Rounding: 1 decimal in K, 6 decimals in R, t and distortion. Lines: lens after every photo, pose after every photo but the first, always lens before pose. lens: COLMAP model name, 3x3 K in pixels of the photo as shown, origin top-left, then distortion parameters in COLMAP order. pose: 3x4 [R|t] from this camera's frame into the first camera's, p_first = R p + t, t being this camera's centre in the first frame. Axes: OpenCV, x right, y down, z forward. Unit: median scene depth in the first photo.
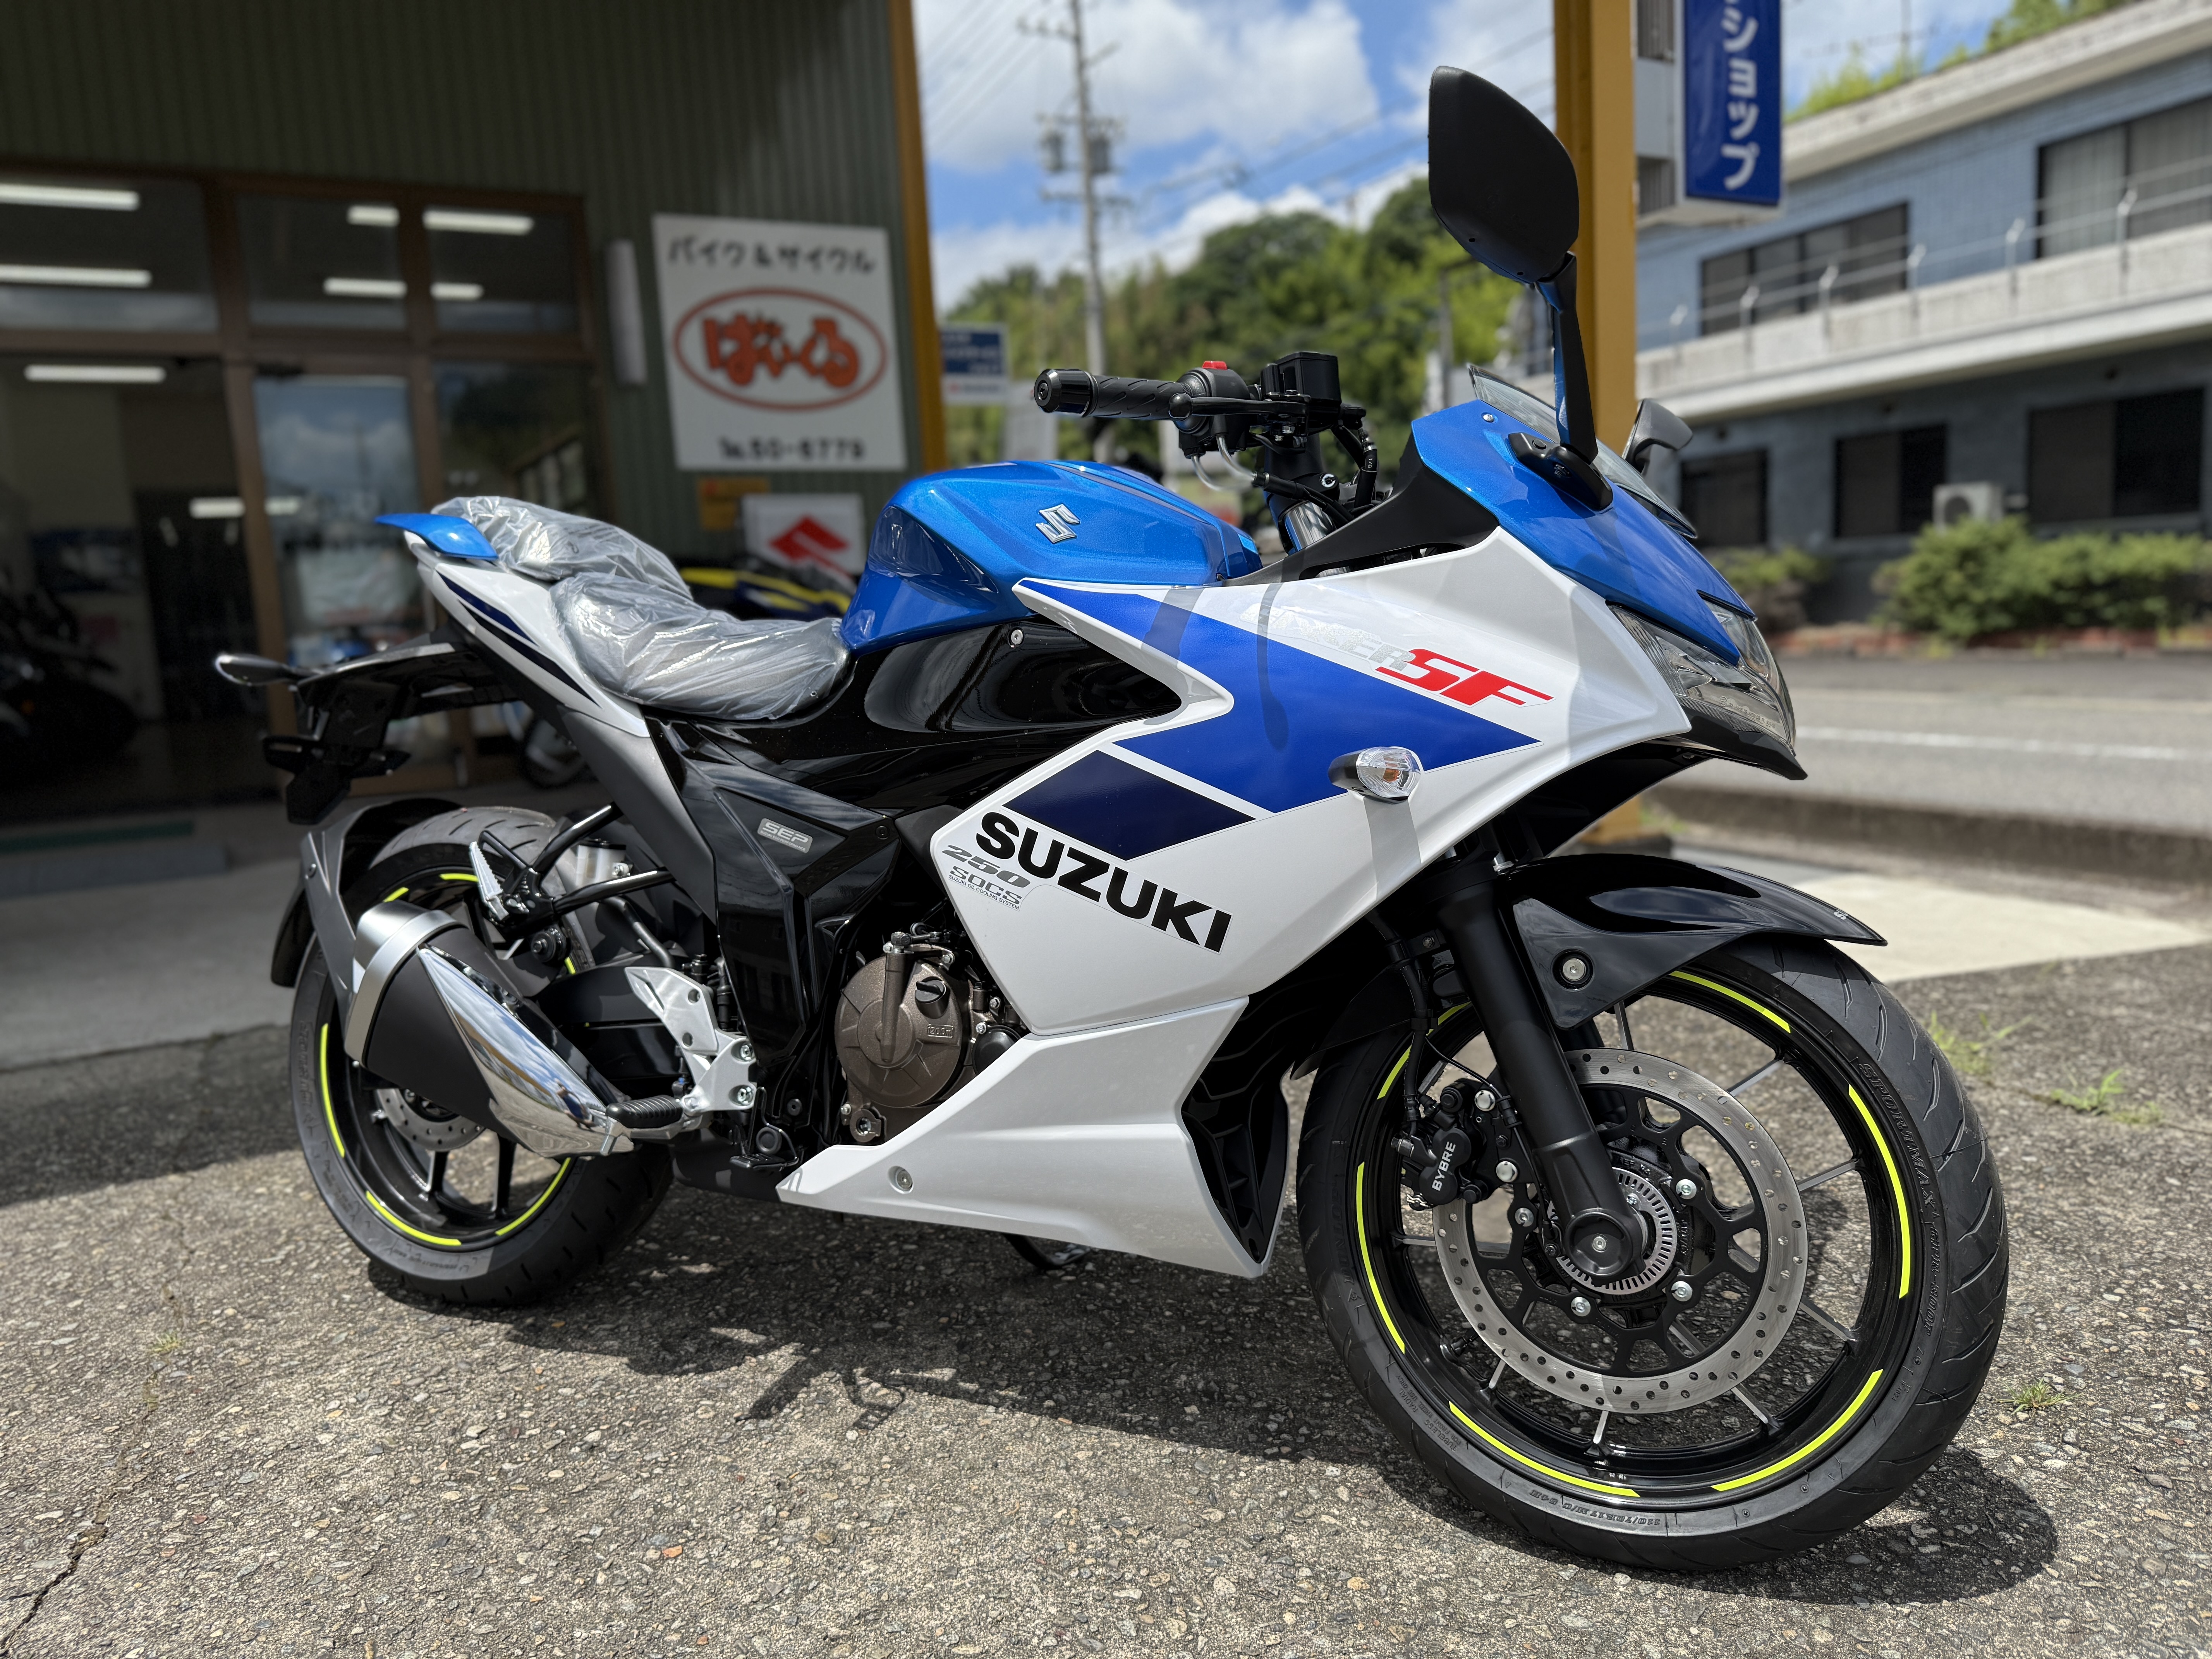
lens RADIAL K [[1579.2, 0, 1116.4], [0, 1579.2, 841.9], [0, 0, 1]] dist [0.025932, -0.036845]
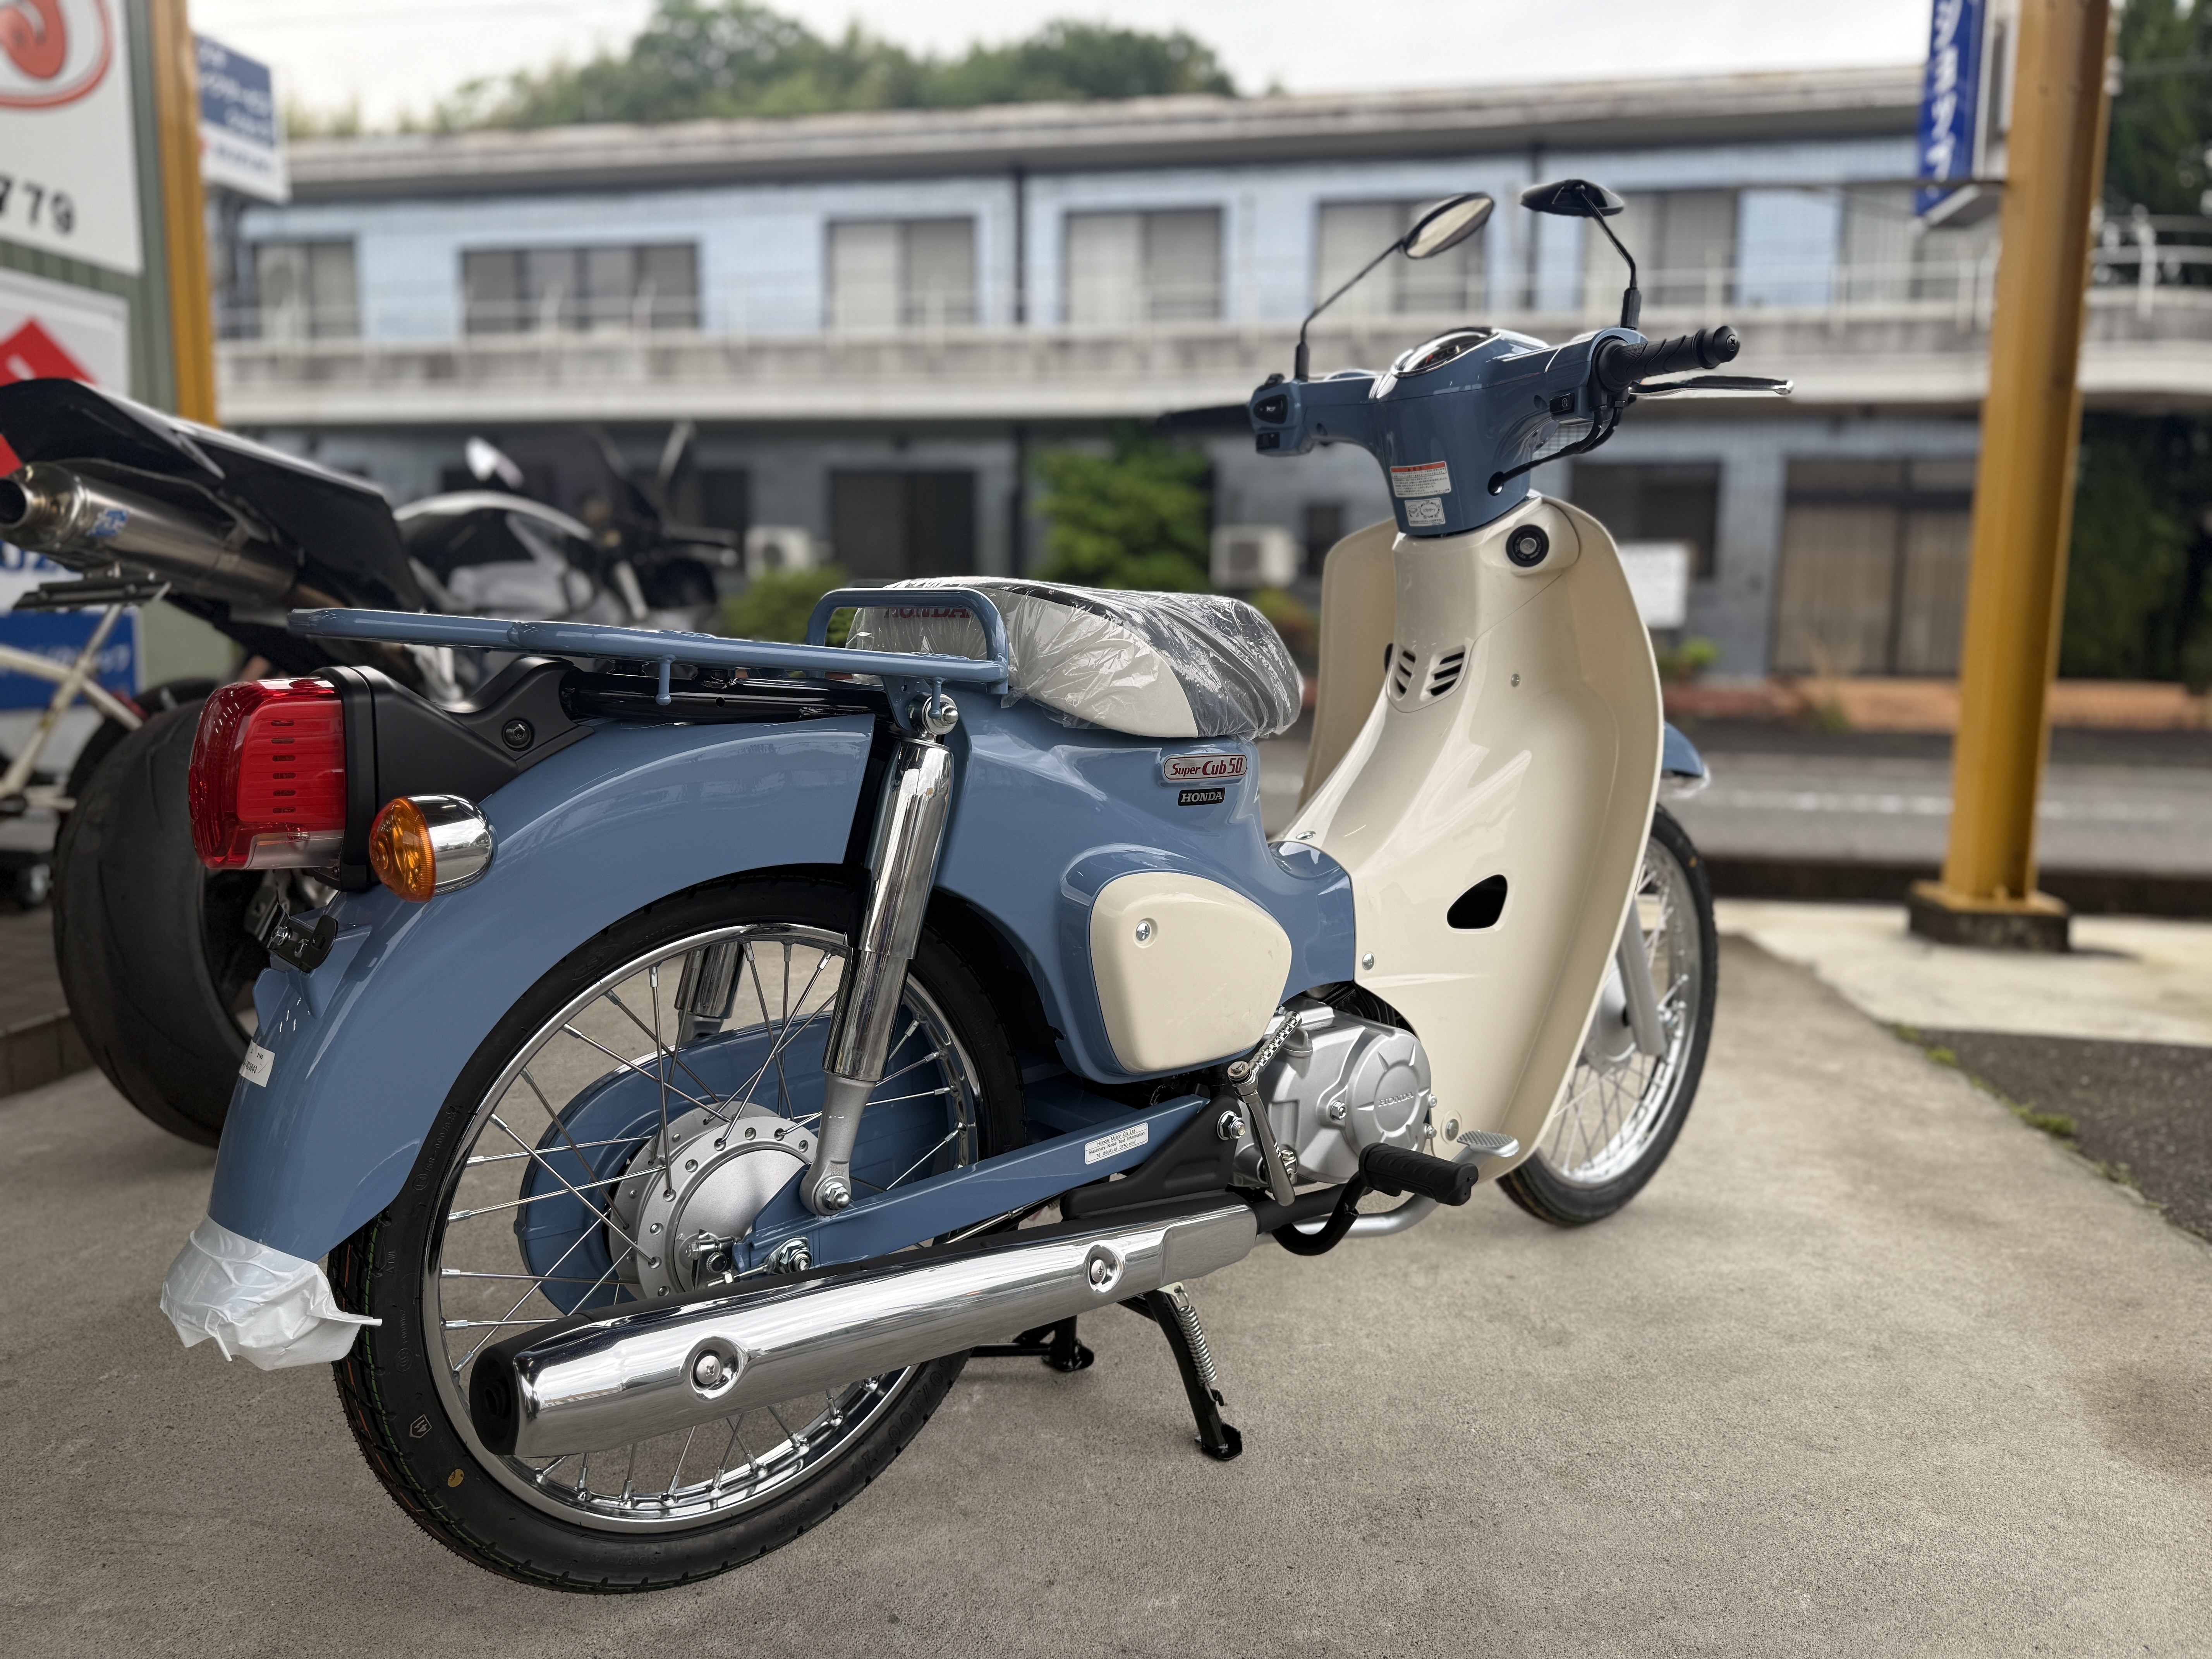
lens RADIAL K [[1572.7, 0, 1111.6], [0, 1572.7, 839.7], [0, 0, 1]] dist [0.047883, -0.058529]
pose [[0.603692, -0.052008, 0.795520, -0.390251], [0.070152, 0.997464, 0.011974, -0.047132], [-0.794125, 0.048579, 0.605809, 0.503120]]
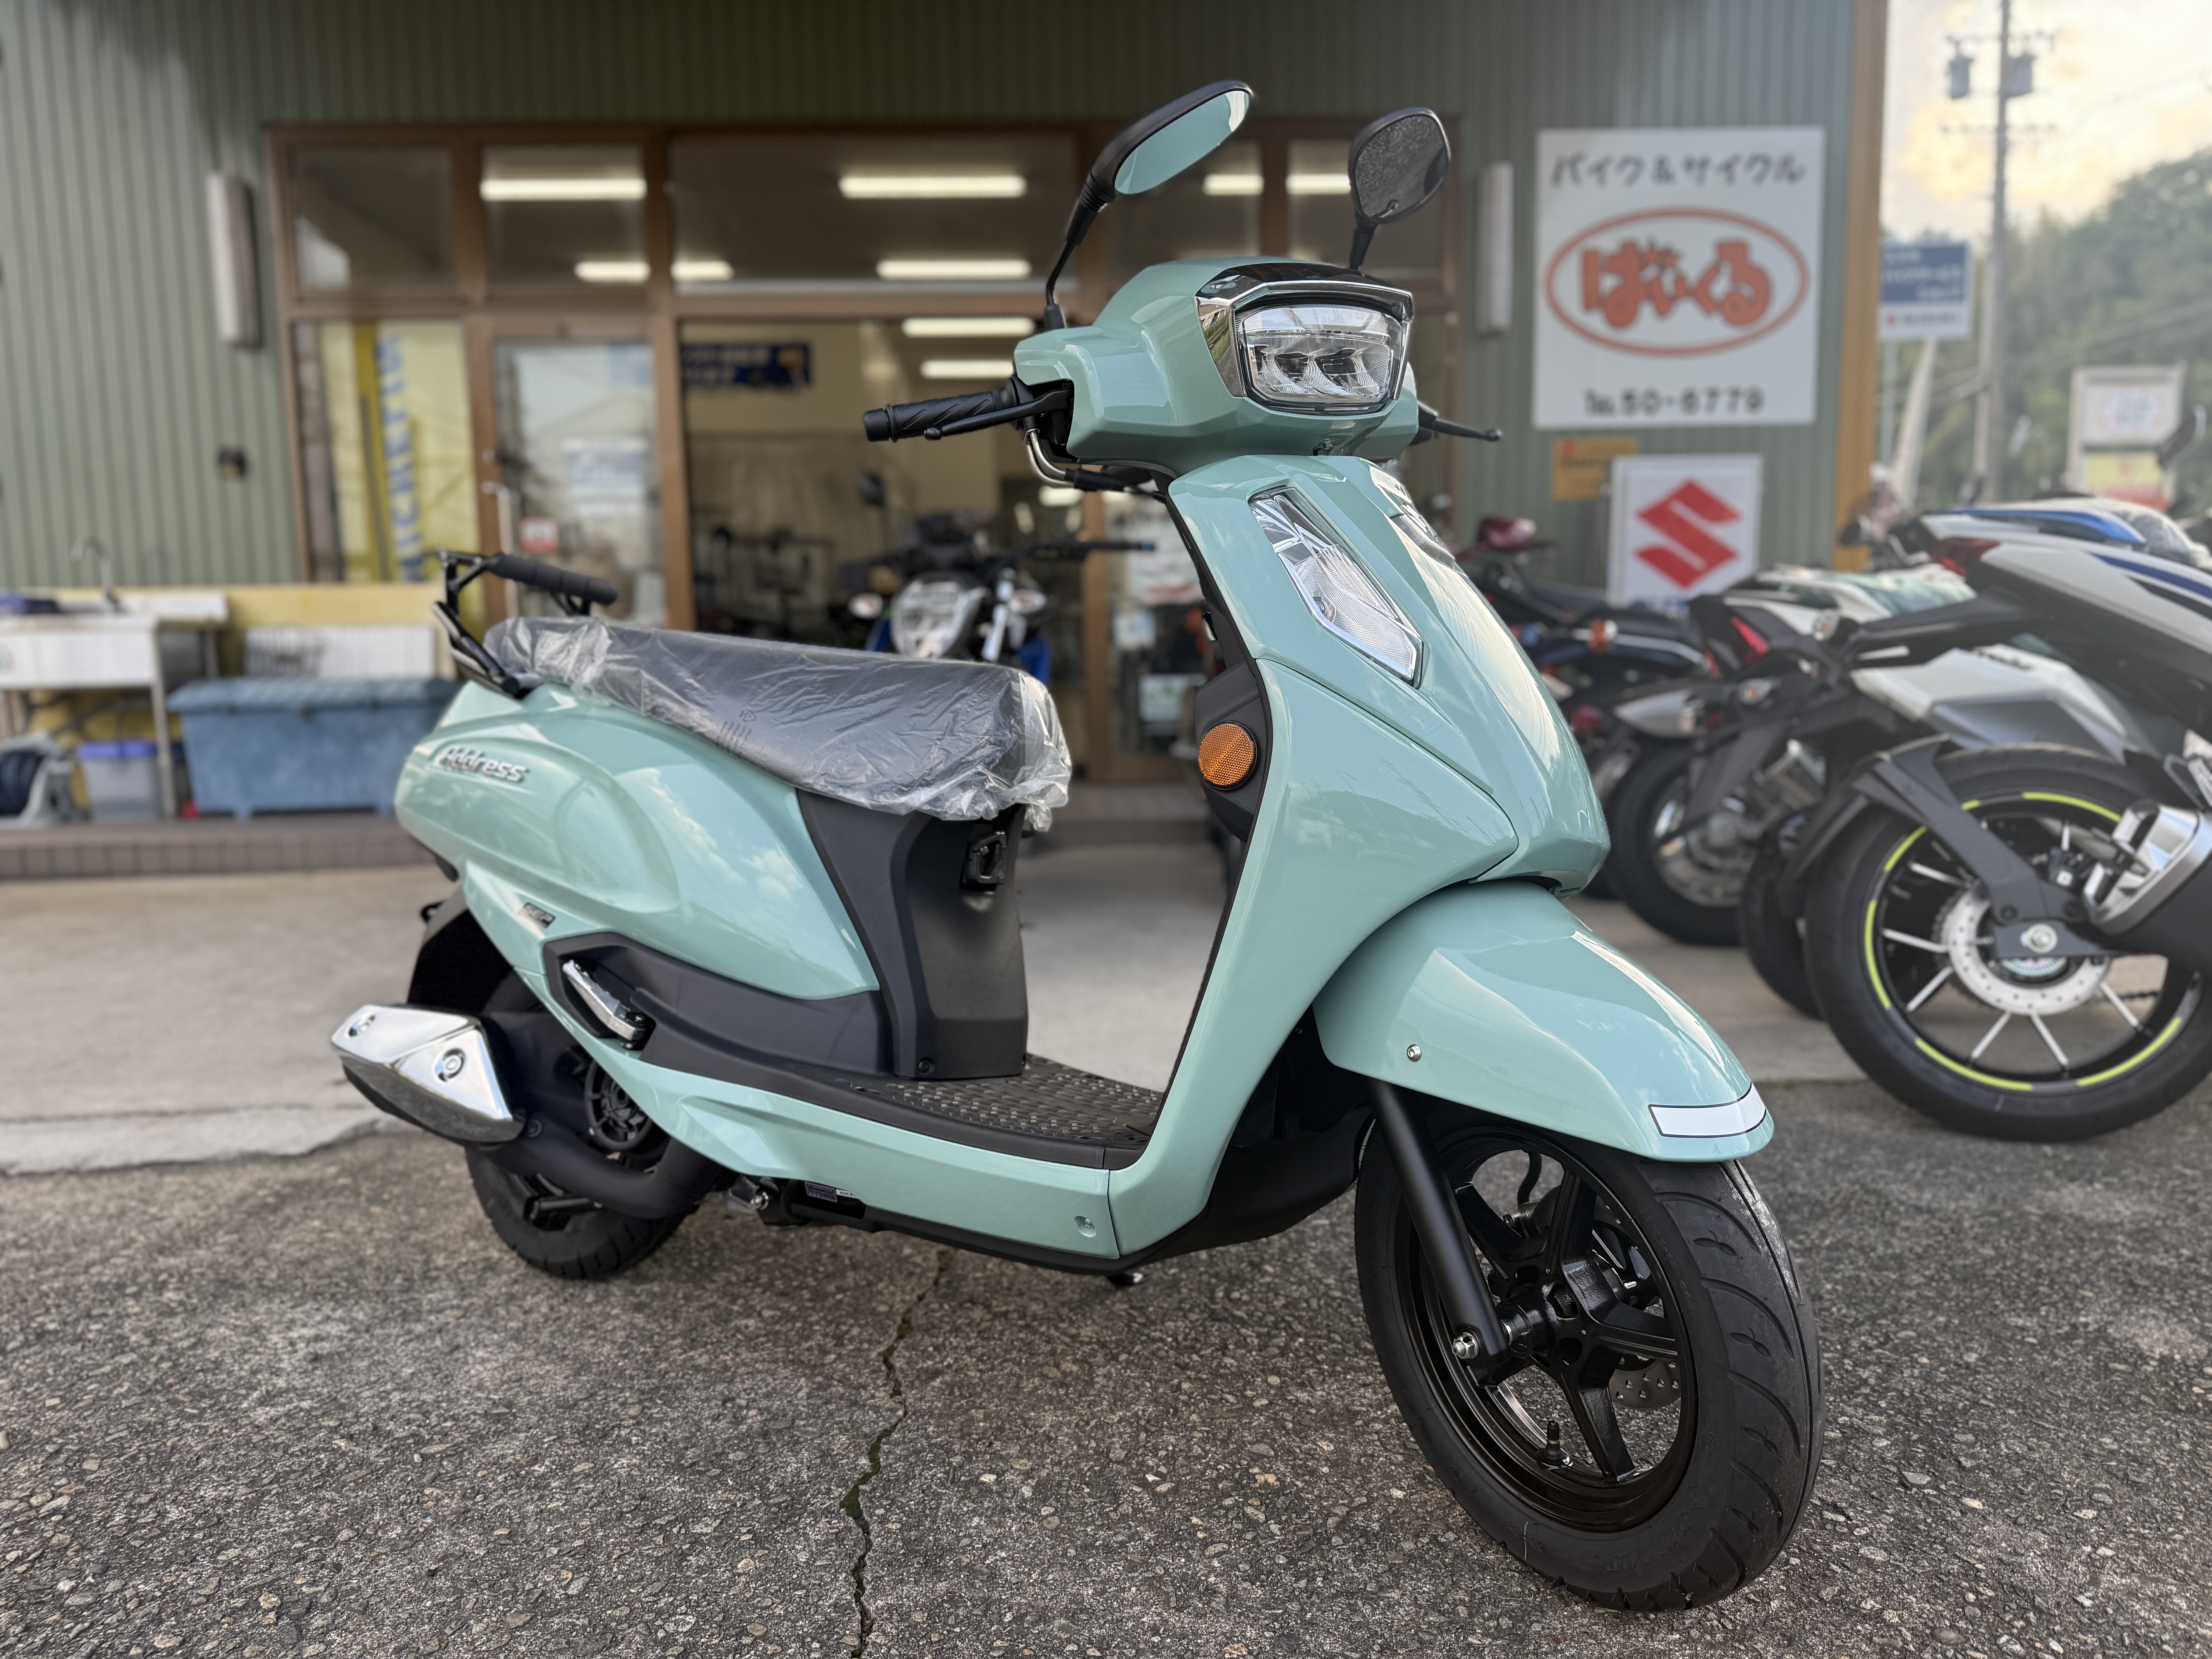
lens RADIAL K [[1576.0, 0, 1106.0], [0, 1576.0, 829.5], [0, 0, 1]] dist [0.017631, -0.024687]
pose [[0.884646, 0.094843, -0.456514, -0.072497], [-0.095646, 0.995185, 0.021410, -0.015196], [0.456347, 0.024723, 0.889458, 0.140240]]
